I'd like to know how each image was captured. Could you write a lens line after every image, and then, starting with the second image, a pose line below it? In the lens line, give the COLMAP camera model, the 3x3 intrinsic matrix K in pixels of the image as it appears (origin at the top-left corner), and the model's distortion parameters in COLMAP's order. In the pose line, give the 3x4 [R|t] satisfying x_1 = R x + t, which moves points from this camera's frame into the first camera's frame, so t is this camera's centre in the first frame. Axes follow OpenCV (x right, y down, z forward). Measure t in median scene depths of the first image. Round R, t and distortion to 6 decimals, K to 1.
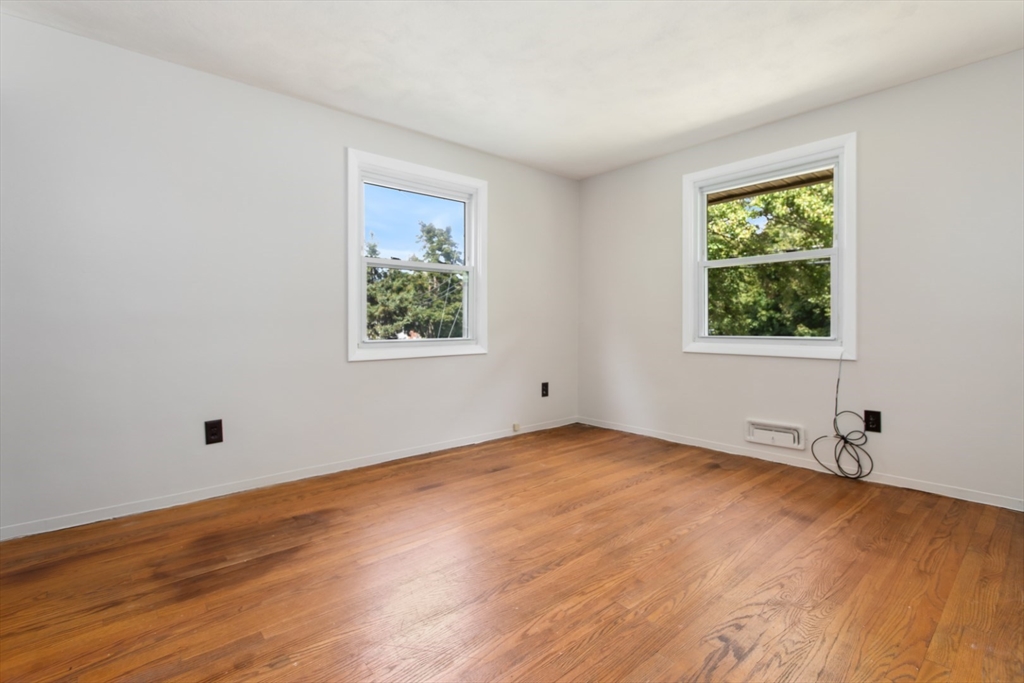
lens RADIAL K [[504.4, 0, 516.0], [0, 504.4, 319.6], [0, 0, 1]] dist [-0.001264, 0.001520]
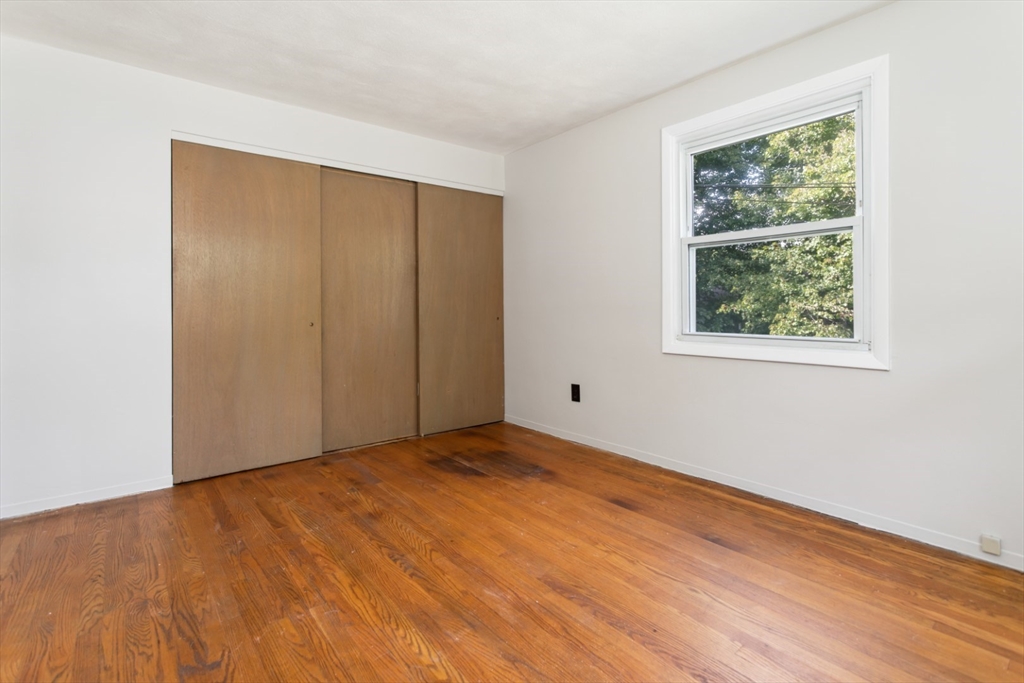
lens RADIAL K [[504.4, 0, 516.0], [0, 504.4, 319.6], [0, 0, 1]] dist [-0.001264, 0.001520]
pose [[-0.074798, 0.023716, -0.996917, 0.964292], [0.010688, 0.999679, 0.022979, -0.006542], [0.997141, -0.008937, -0.075027, 1.231913]]
